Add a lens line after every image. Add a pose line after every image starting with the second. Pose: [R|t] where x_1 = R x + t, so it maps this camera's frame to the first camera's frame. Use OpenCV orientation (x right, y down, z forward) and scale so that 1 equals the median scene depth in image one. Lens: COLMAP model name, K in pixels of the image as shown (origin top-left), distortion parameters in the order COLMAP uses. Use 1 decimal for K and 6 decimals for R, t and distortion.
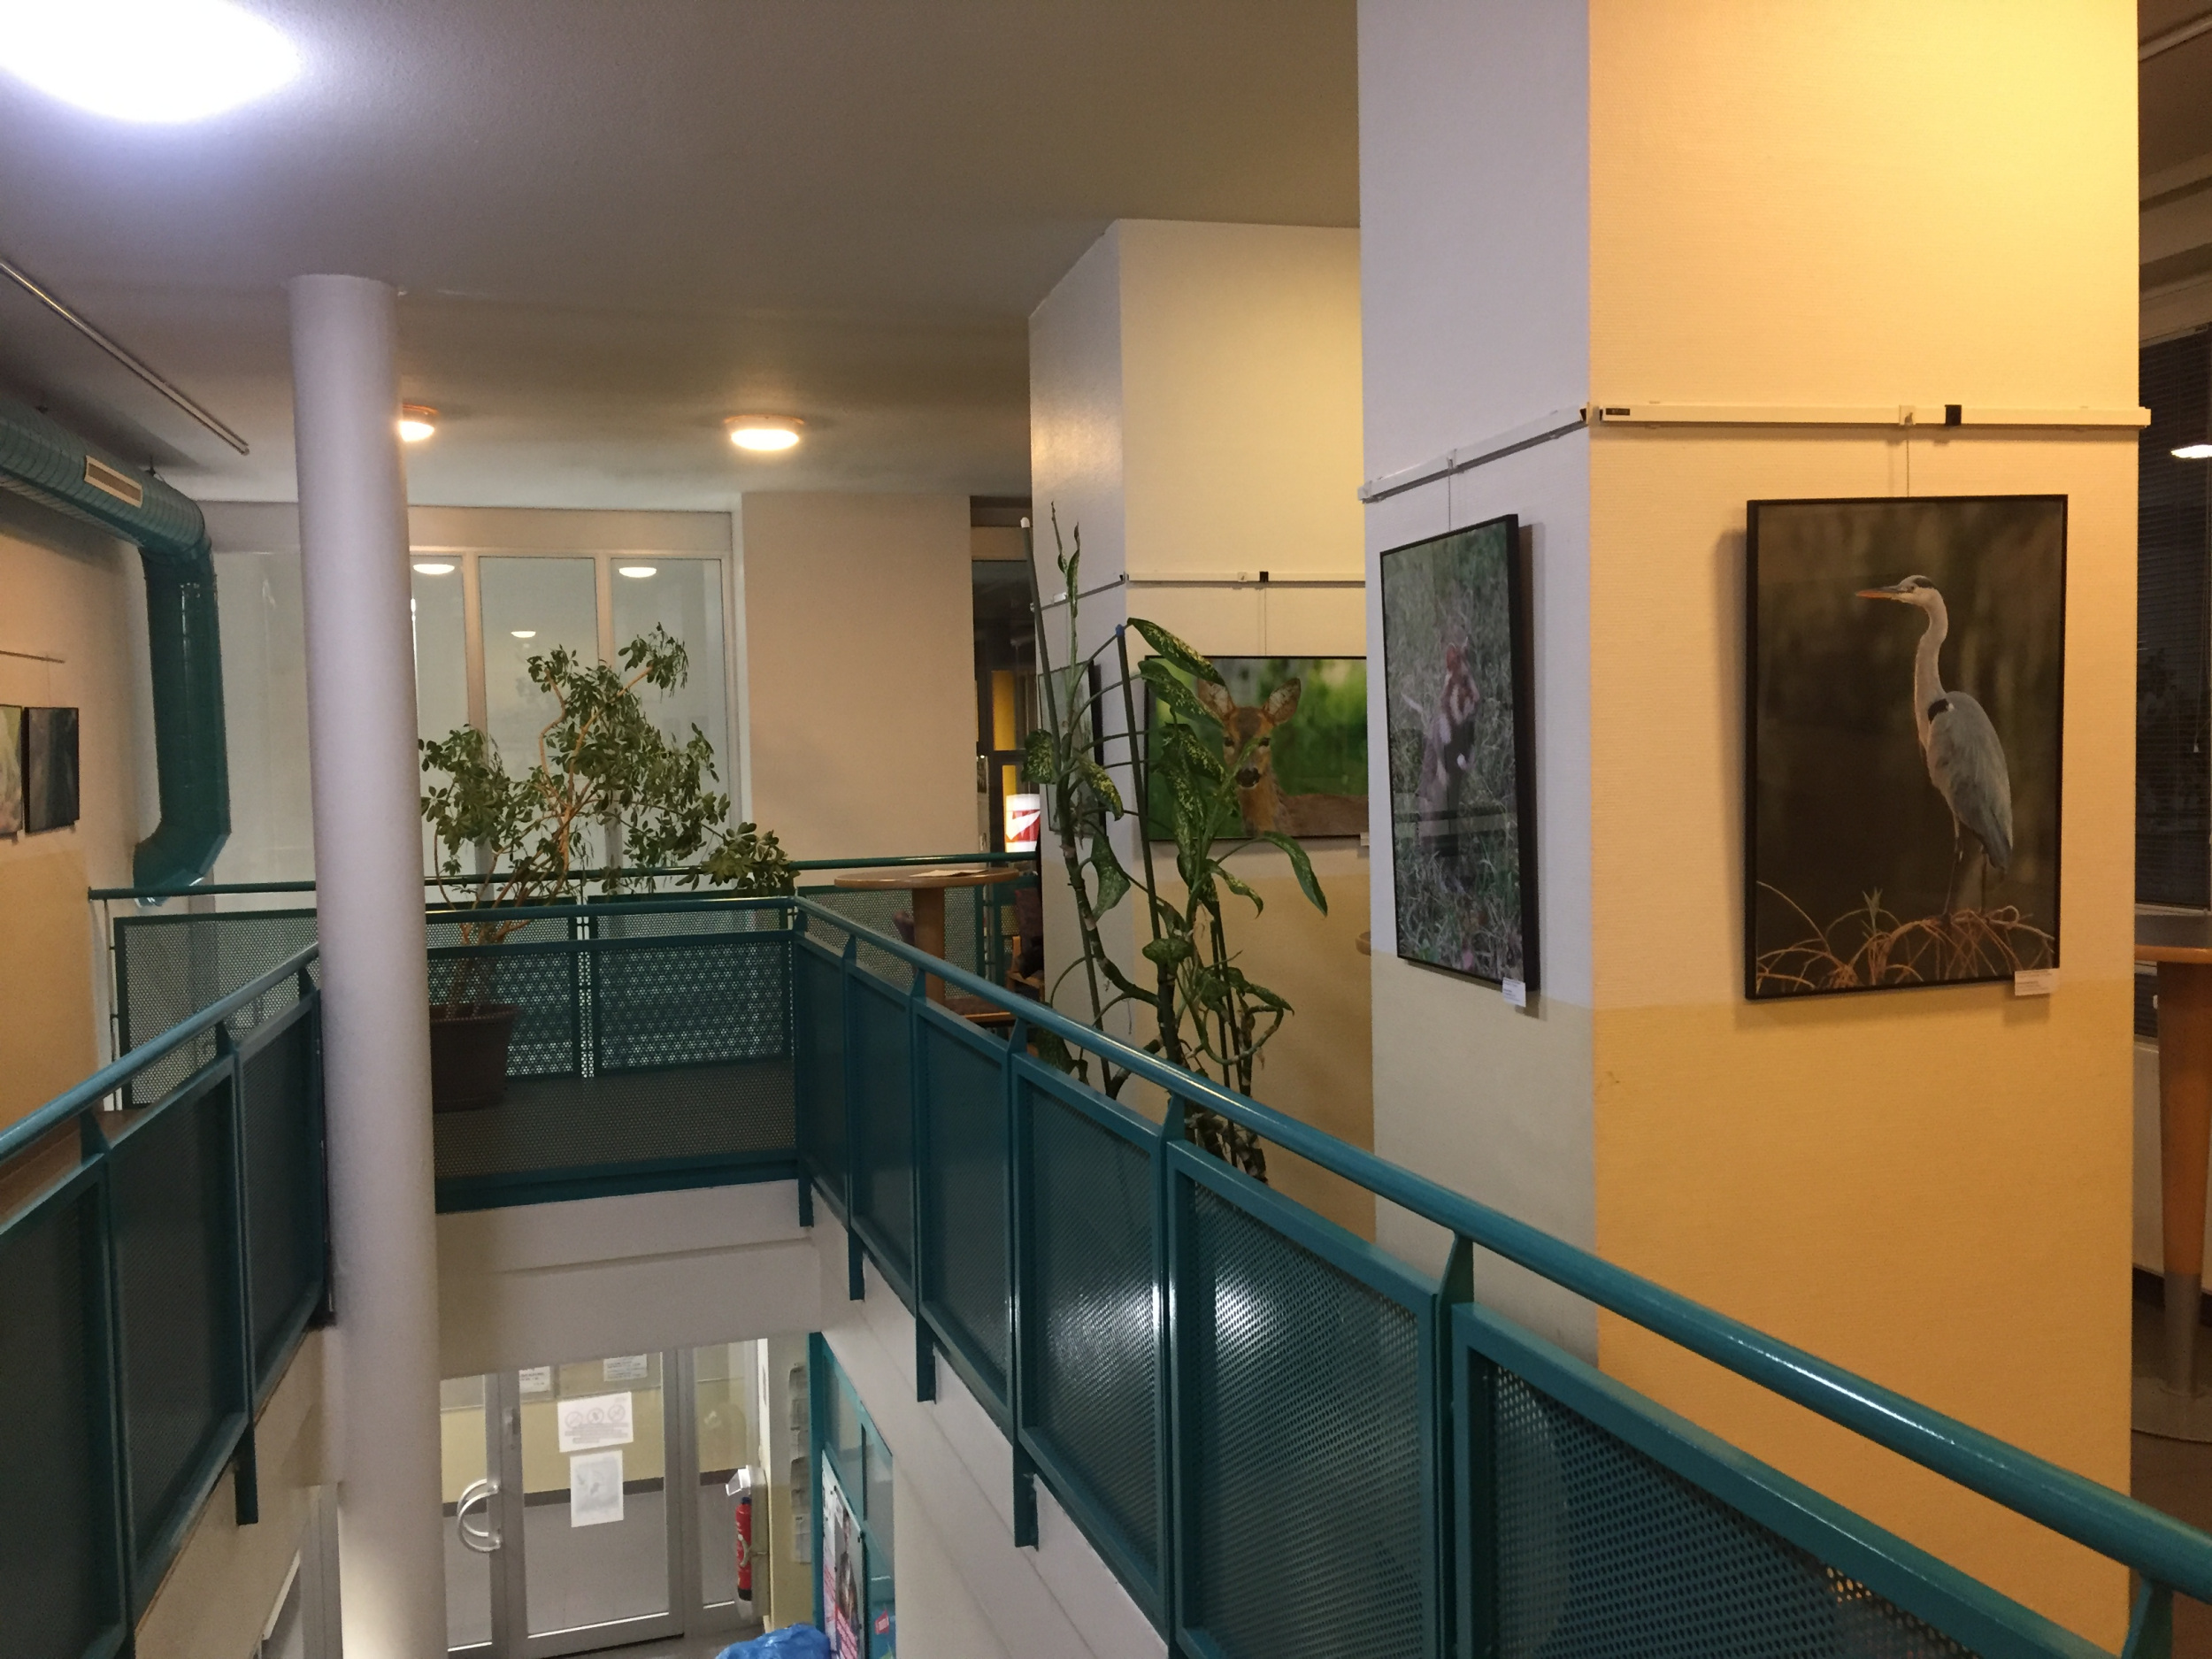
lens RADIAL K [[1888.0, 0, 1109.0], [0, 1888.0, 835.1], [0, 0, 1]] dist [0.076017, -0.095737]
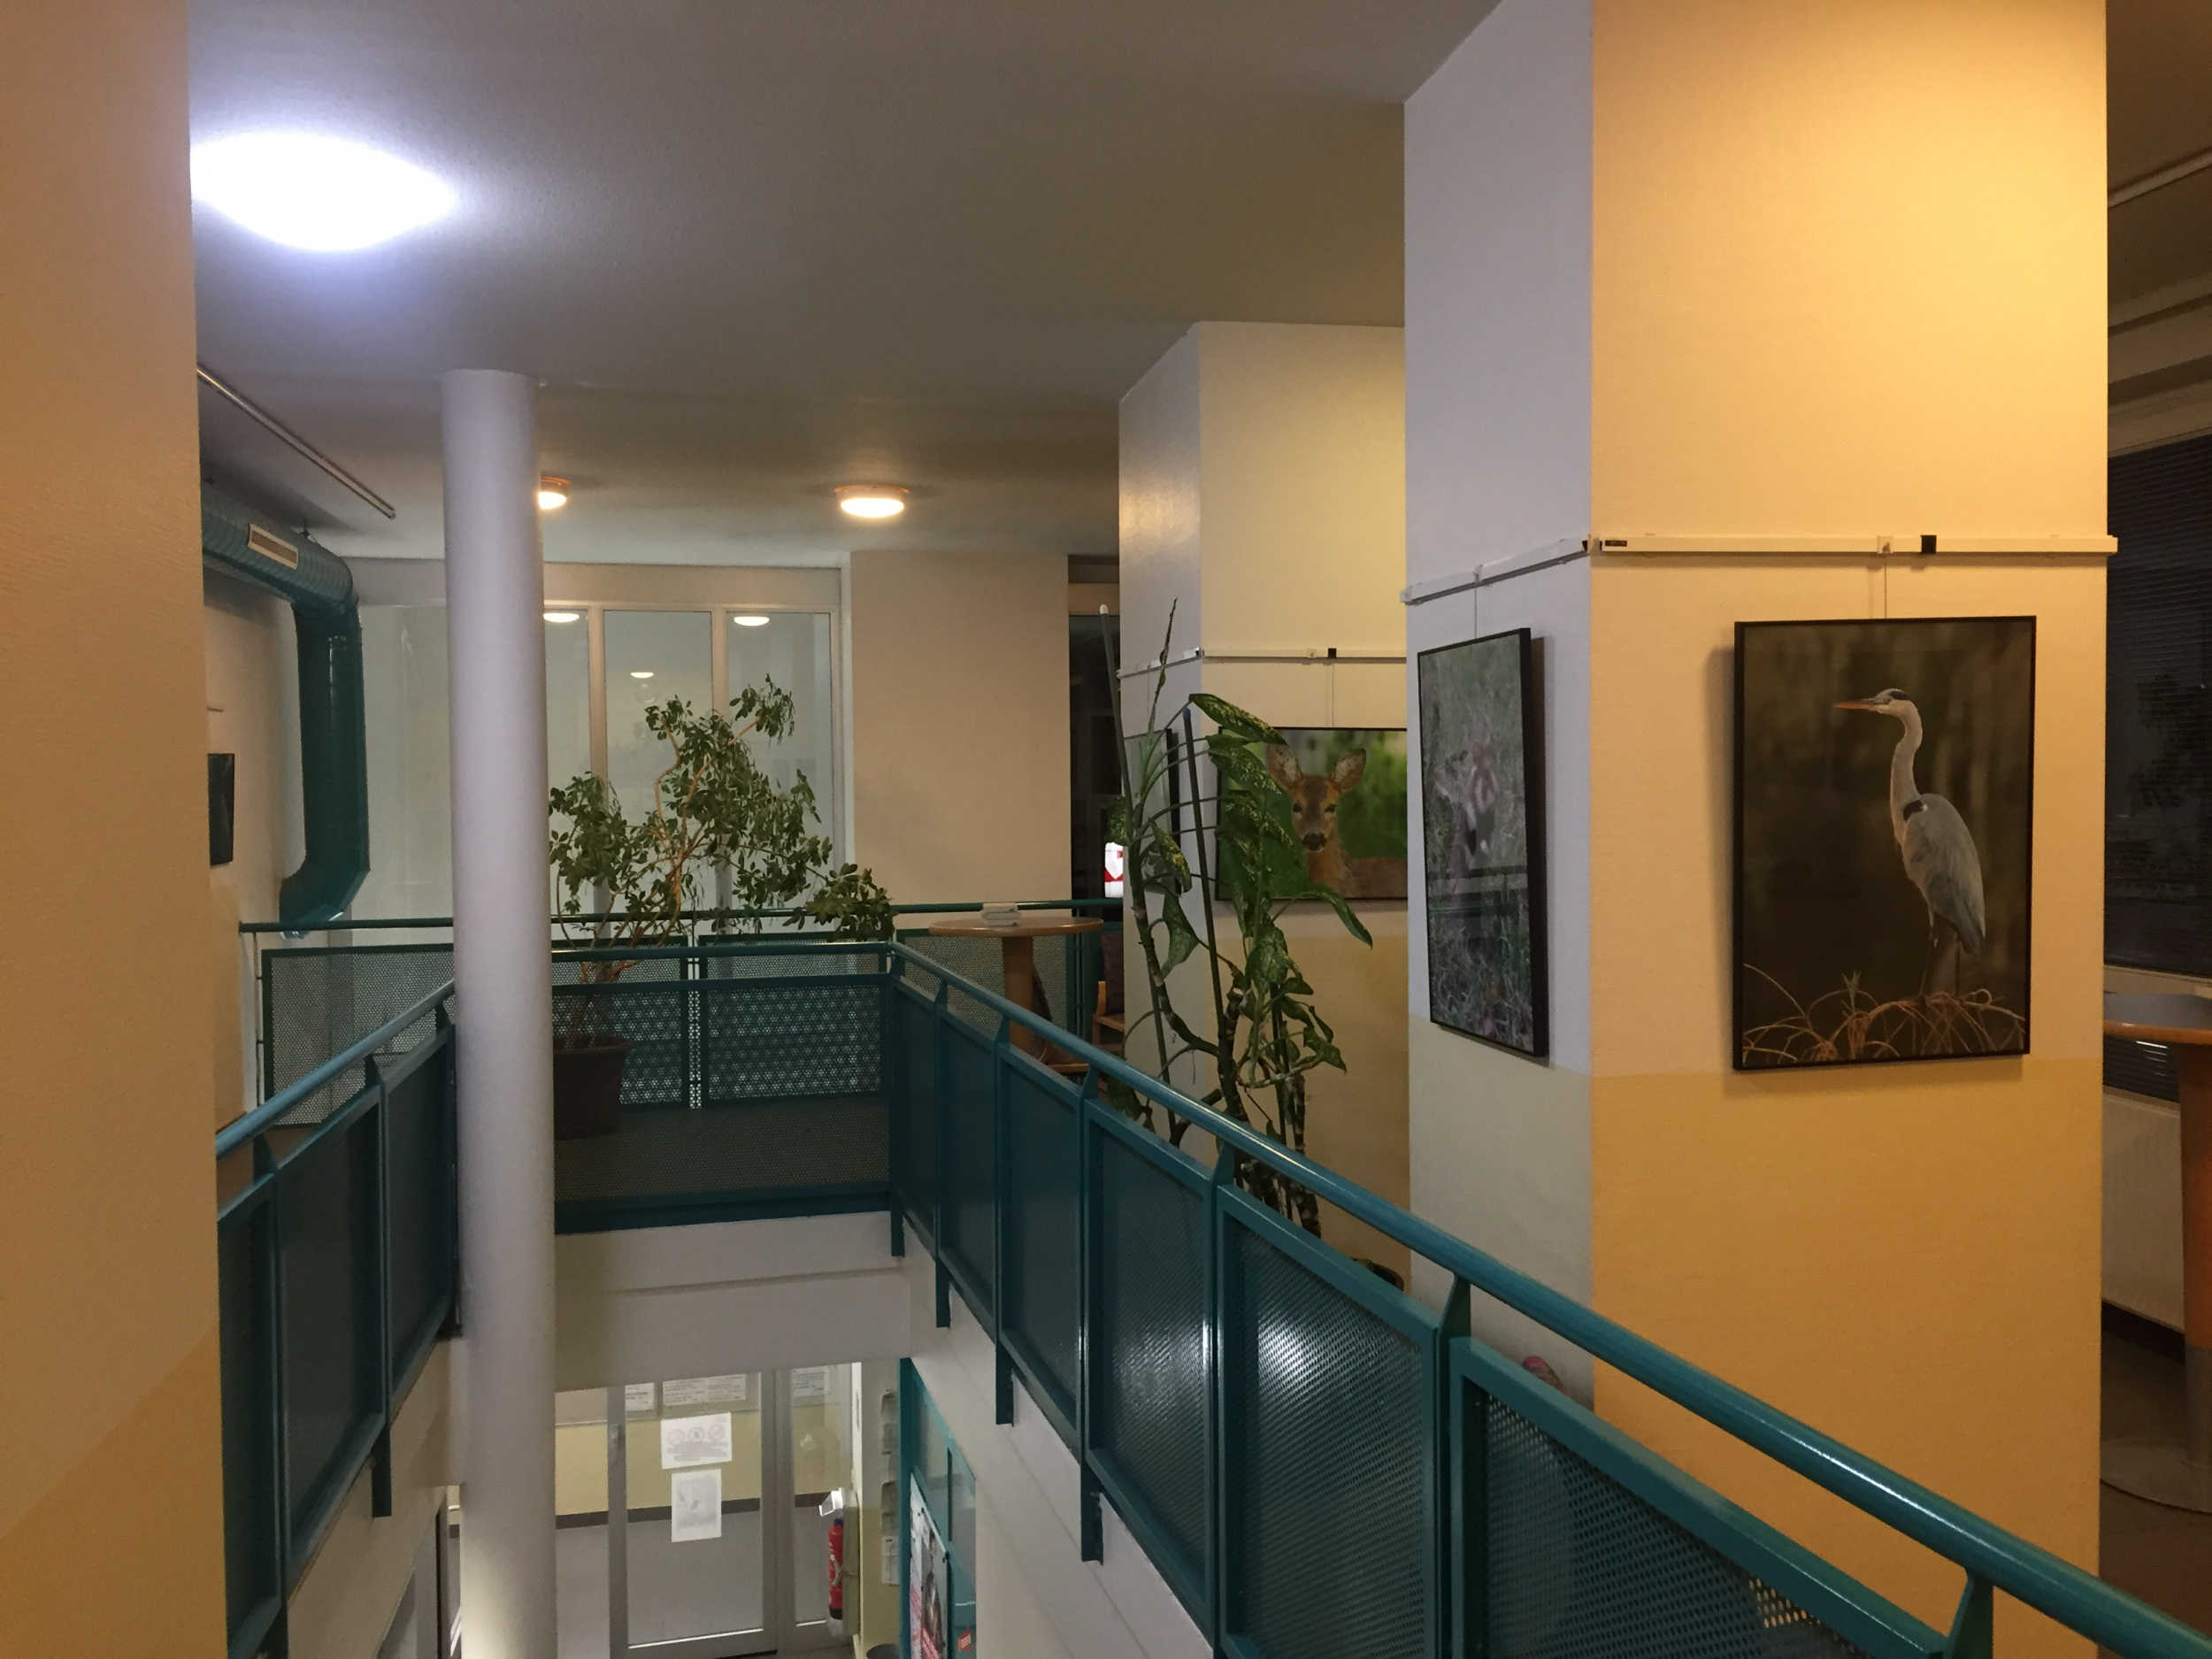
lens RADIAL K [[1888.0, 0, 1109.0], [0, 1888.0, 835.1], [0, 0, 1]] dist [0.076017, -0.095737]
pose [[0.998419, 0.013408, -0.054587, 0.026308], [-0.014447, 0.999721, -0.018691, -0.020468], [0.054321, 0.019450, 0.998334, -0.106626]]
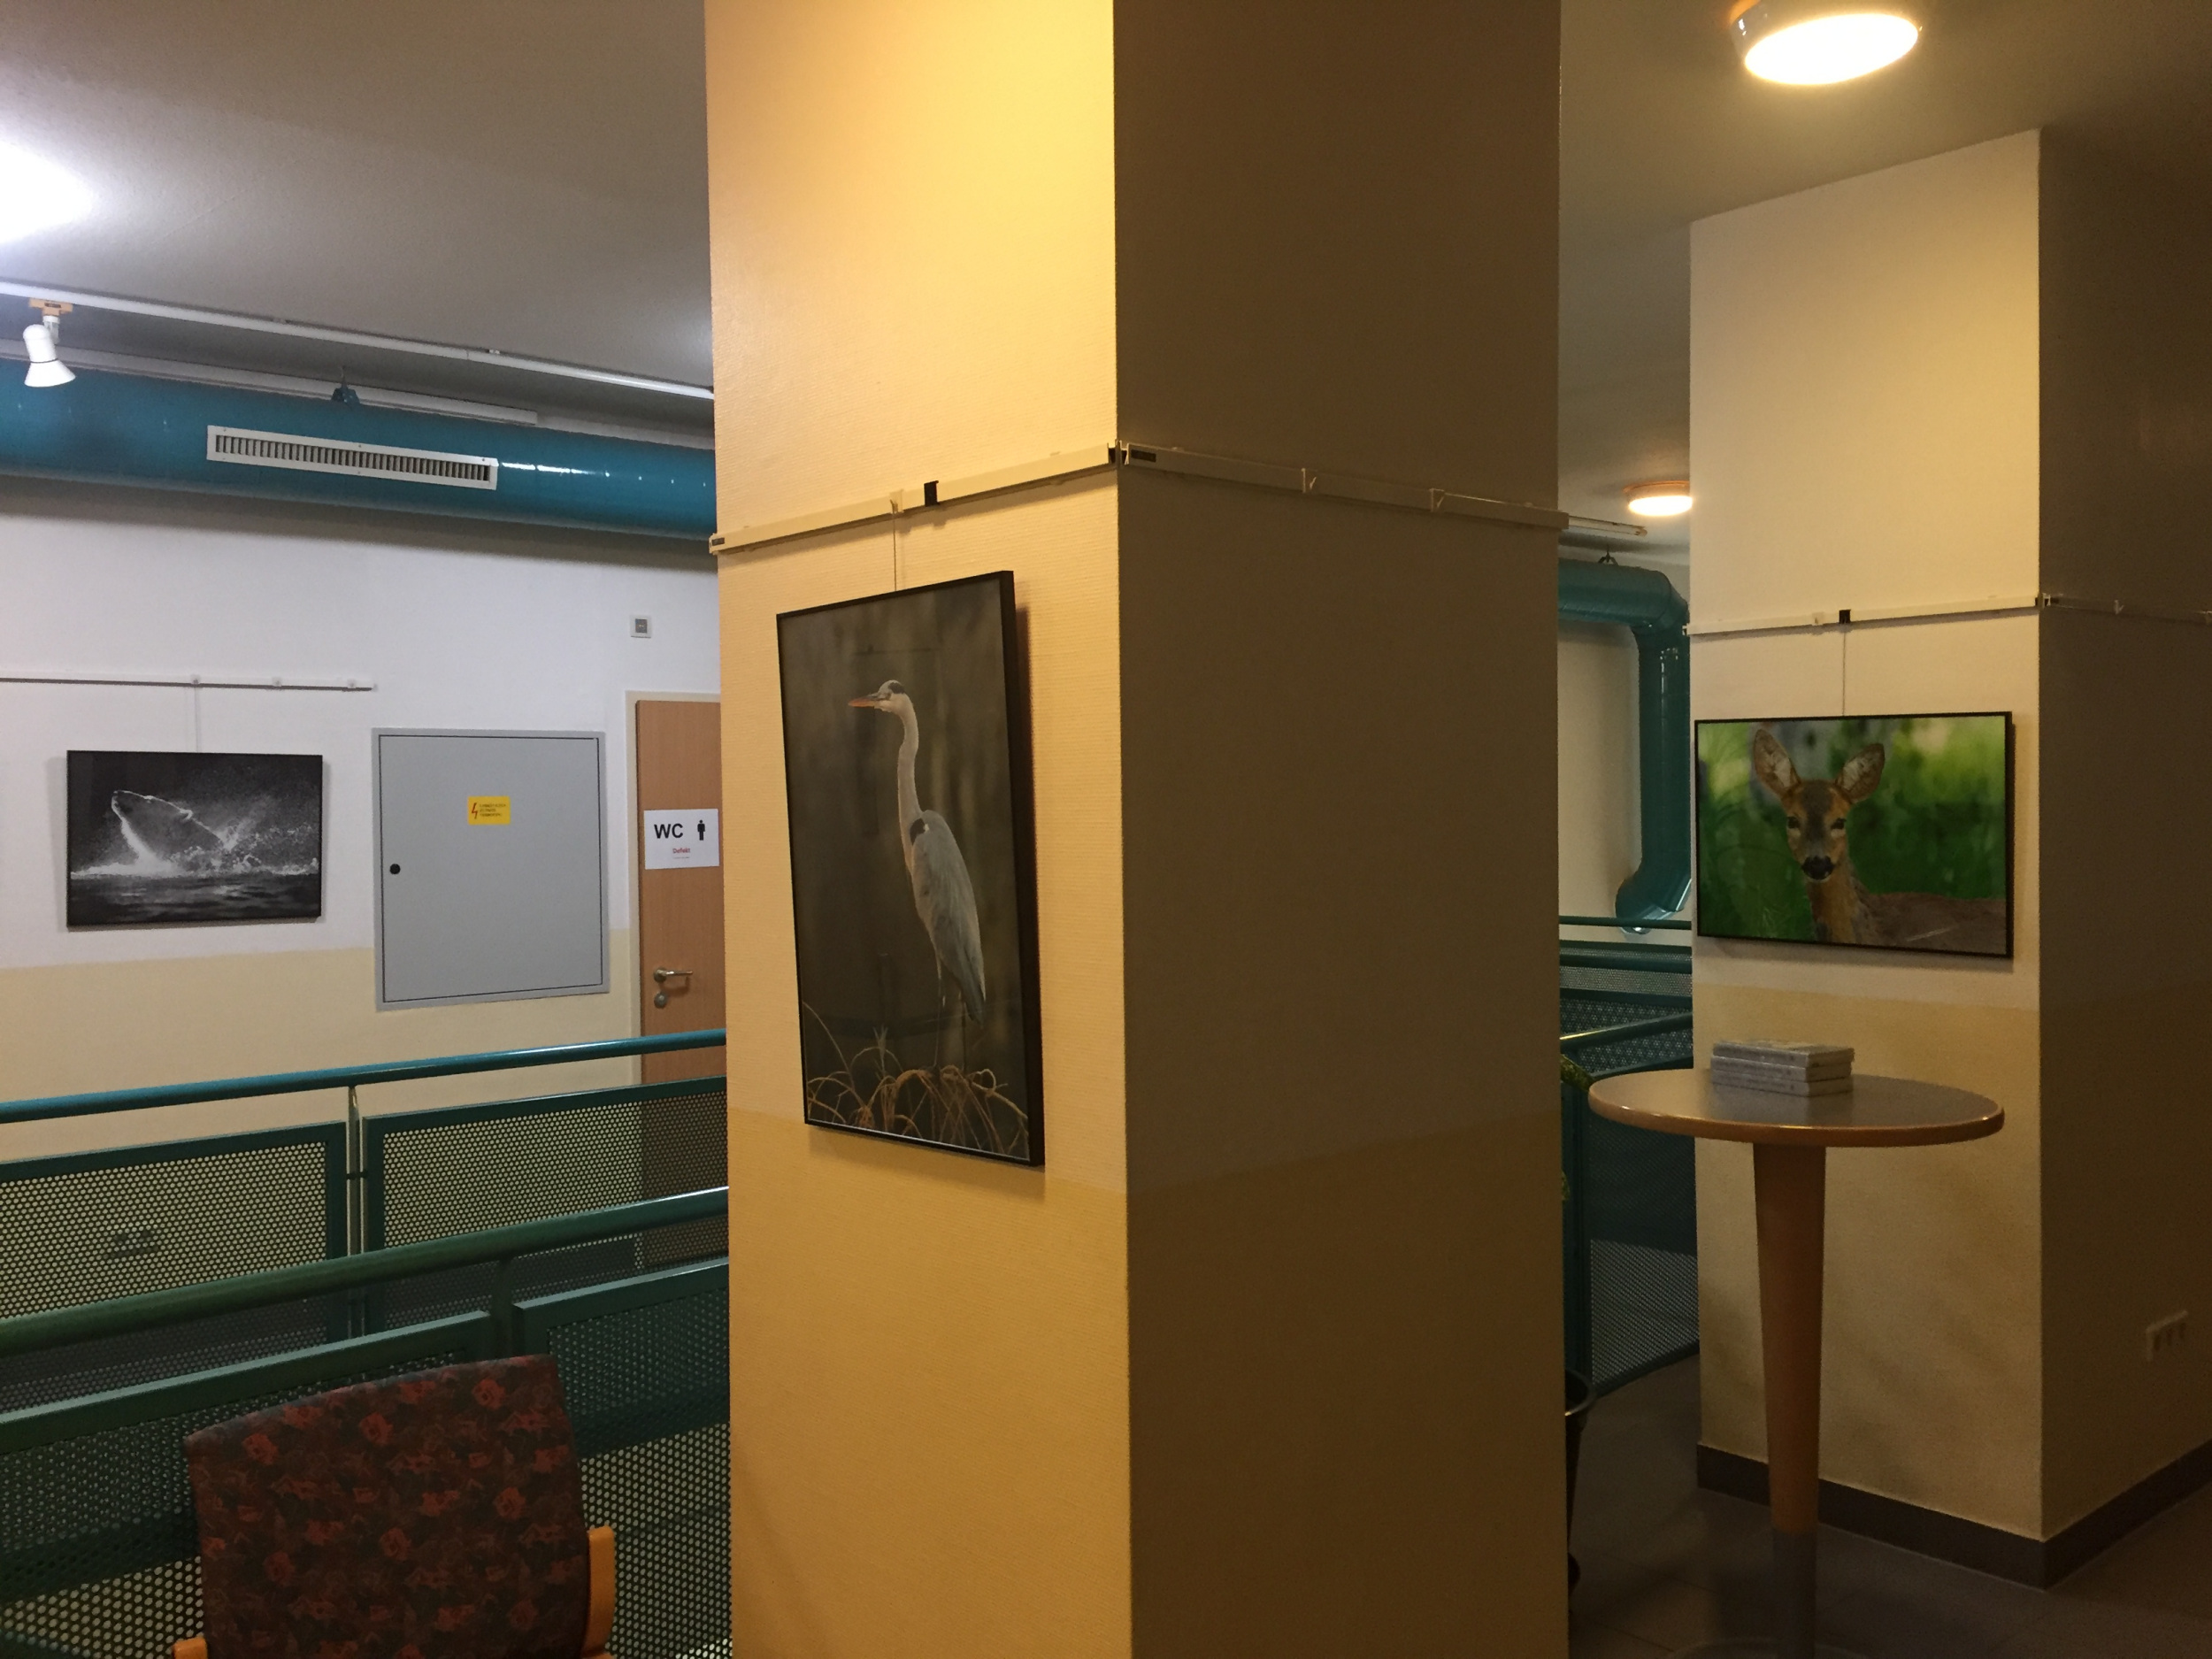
lens RADIAL K [[1897.1, 0, 1106.0], [0, 1897.1, 829.5], [0, 0, 1]] dist [0.090633, -0.136717]
pose [[0.452857, 0.029913, -0.891081, 1.069641], [-0.044559, 0.998947, 0.010888, -0.068058], [0.890469, 0.034775, 0.453714, 0.582566]]
